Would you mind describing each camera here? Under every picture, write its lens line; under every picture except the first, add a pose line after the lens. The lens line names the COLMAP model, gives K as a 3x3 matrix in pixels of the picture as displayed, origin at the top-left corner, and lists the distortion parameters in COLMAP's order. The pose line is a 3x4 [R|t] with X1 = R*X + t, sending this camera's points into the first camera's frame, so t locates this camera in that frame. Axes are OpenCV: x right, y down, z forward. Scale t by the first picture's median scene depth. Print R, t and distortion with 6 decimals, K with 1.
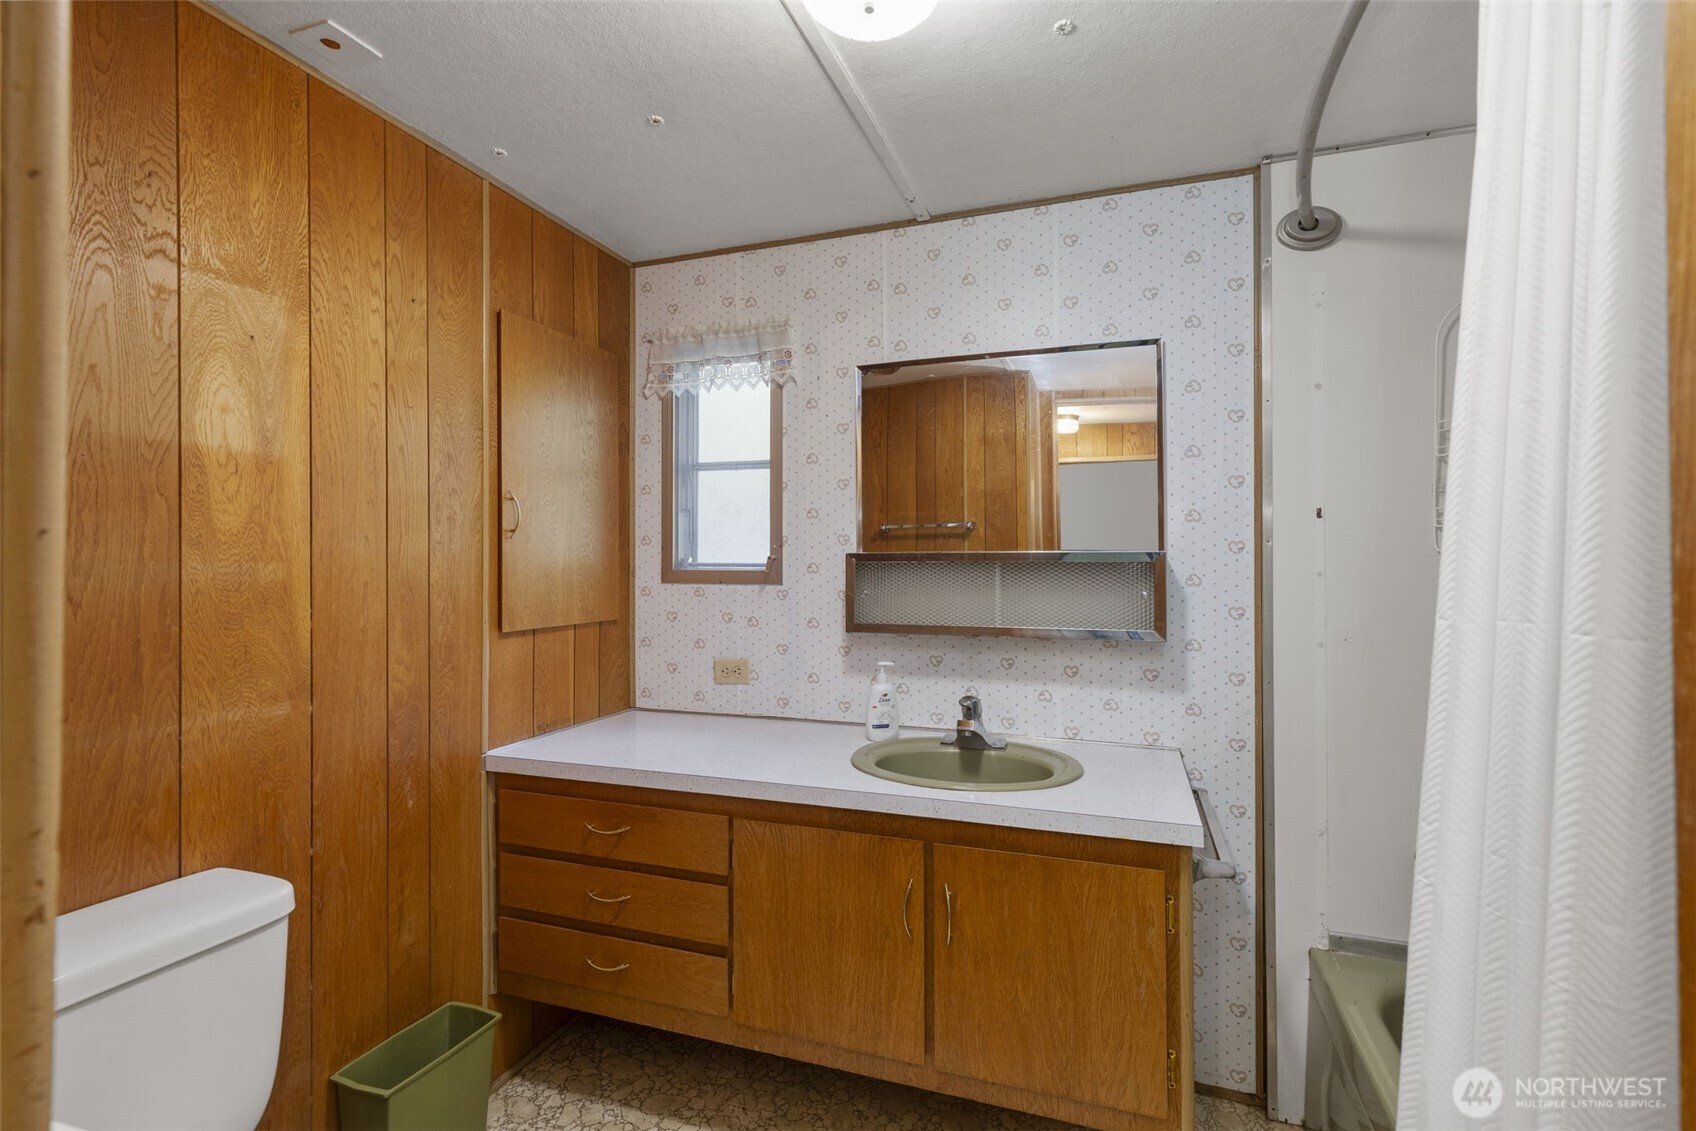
lens RADIAL K [[770.6, 0, 854.5], [0, 770.6, 563.4], [0, 0, 1]] dist [0.003814, -0.000160]
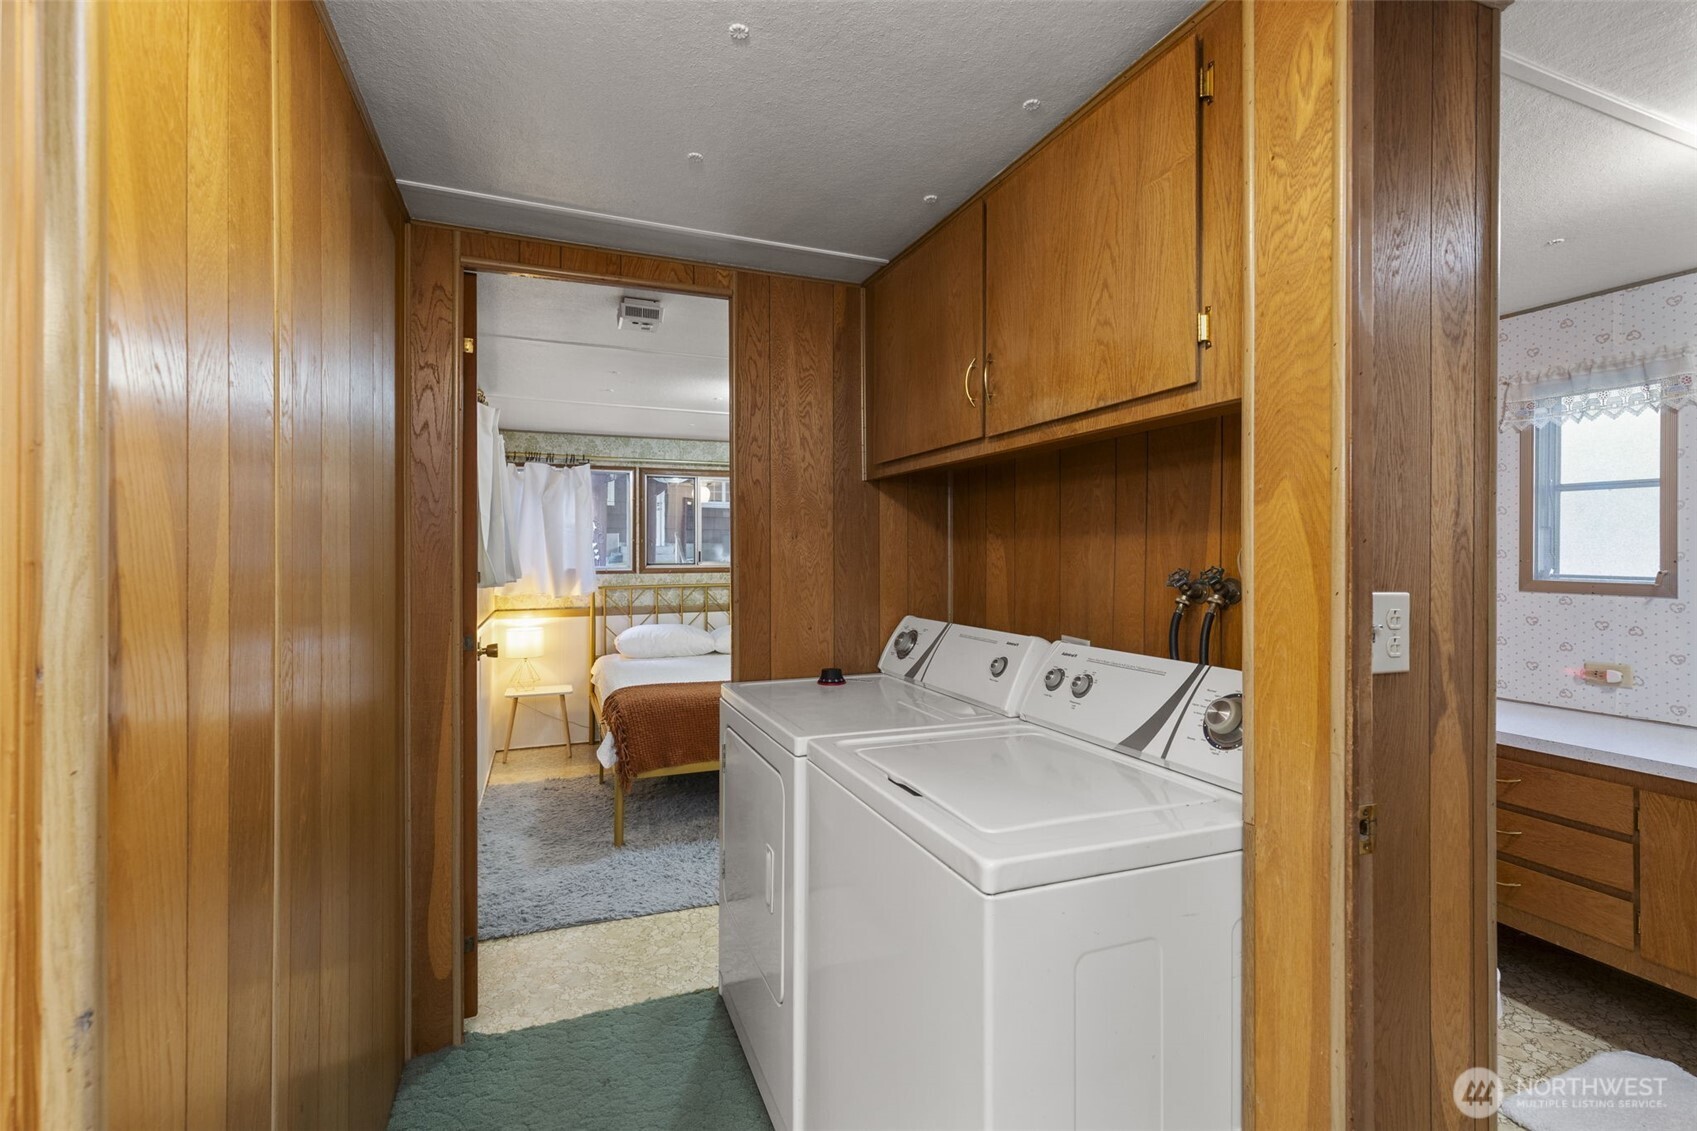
lens RADIAL K [[771.1, 0, 850.0], [0, 771.1, 552.9], [0, 0, 1]] dist [0.003814, -0.000160]
pose [[0.662514, 0.001925, -0.749047, -0.048774], [-0.005920, 0.999979, -0.002666, -0.024240], [0.749026, 0.006200, 0.662512, -0.541721]]
